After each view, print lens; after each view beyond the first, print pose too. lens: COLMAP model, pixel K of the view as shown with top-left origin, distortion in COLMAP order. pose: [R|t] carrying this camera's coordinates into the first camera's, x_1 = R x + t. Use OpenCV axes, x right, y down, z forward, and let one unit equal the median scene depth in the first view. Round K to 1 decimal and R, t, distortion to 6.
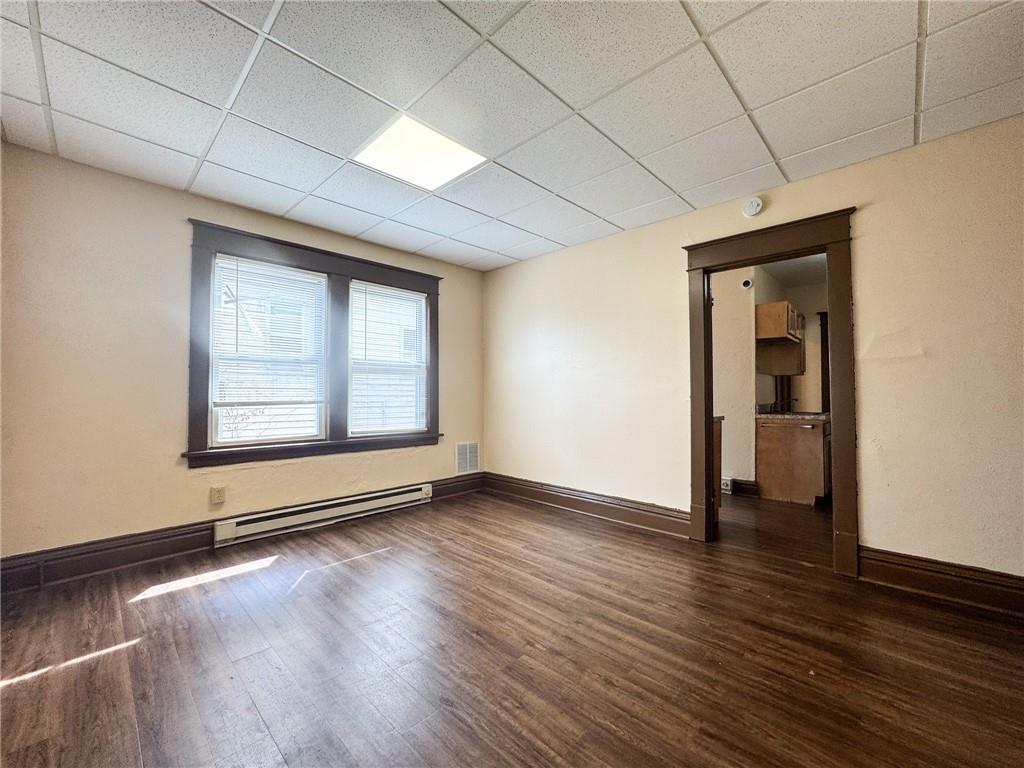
lens RADIAL K [[422.8, 0, 506.4], [0, 422.8, 385.7], [0, 0, 1]] dist [-0.025870, 0.009322]
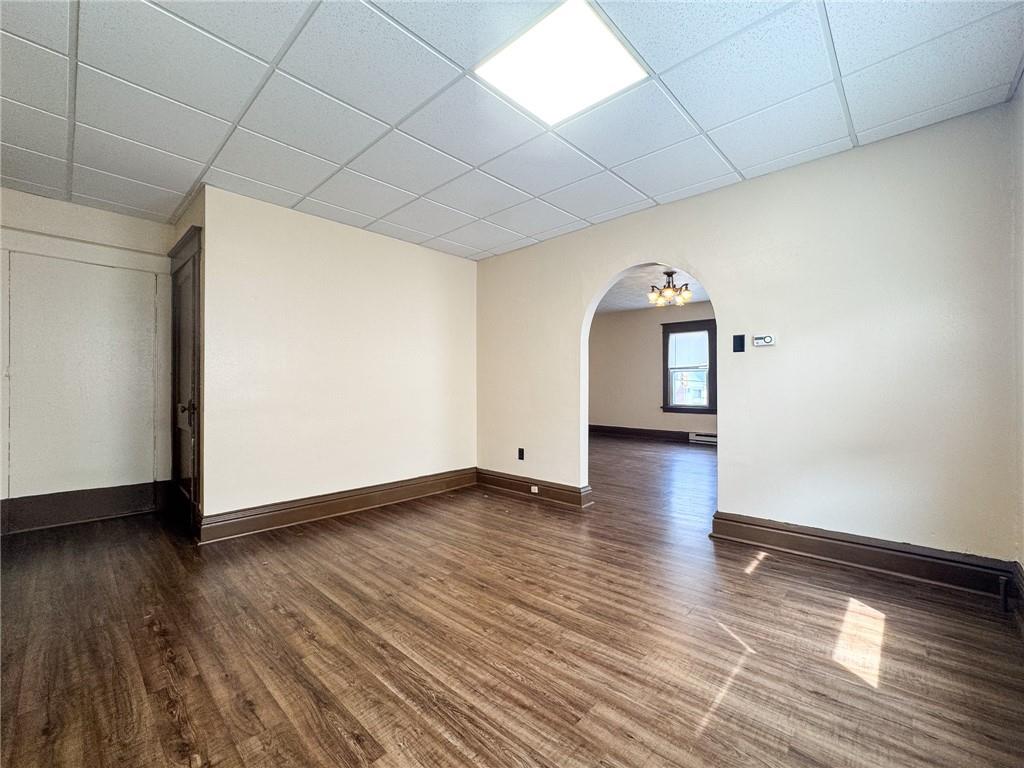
lens RADIAL K [[422.8, 0, 502.4], [0, 422.8, 385.3], [0, 0, 1]] dist [-0.025870, 0.009322]
pose [[-0.999943, 0.004903, -0.009440, -0.078370], [0.005192, 0.999513, -0.030772, 0.044273], [0.009284, -0.030819, -0.999482, 1.484701]]
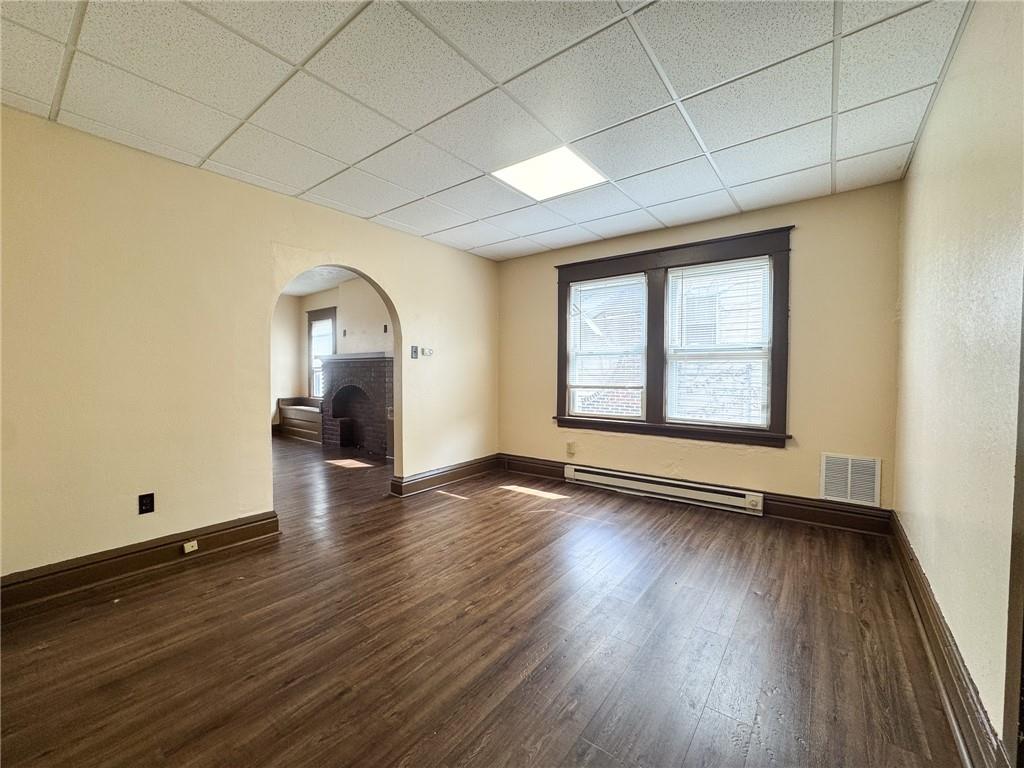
lens RADIAL K [[422.8, 0, 515.4], [0, 422.8, 384.2], [0, 0, 1]] dist [-0.025870, 0.009322]
pose [[0.125399, 0.032000, -0.991590, 0.784665], [0.018631, 0.999227, 0.034603, -0.019181], [0.991931, -0.022814, 0.124706, 0.638411]]
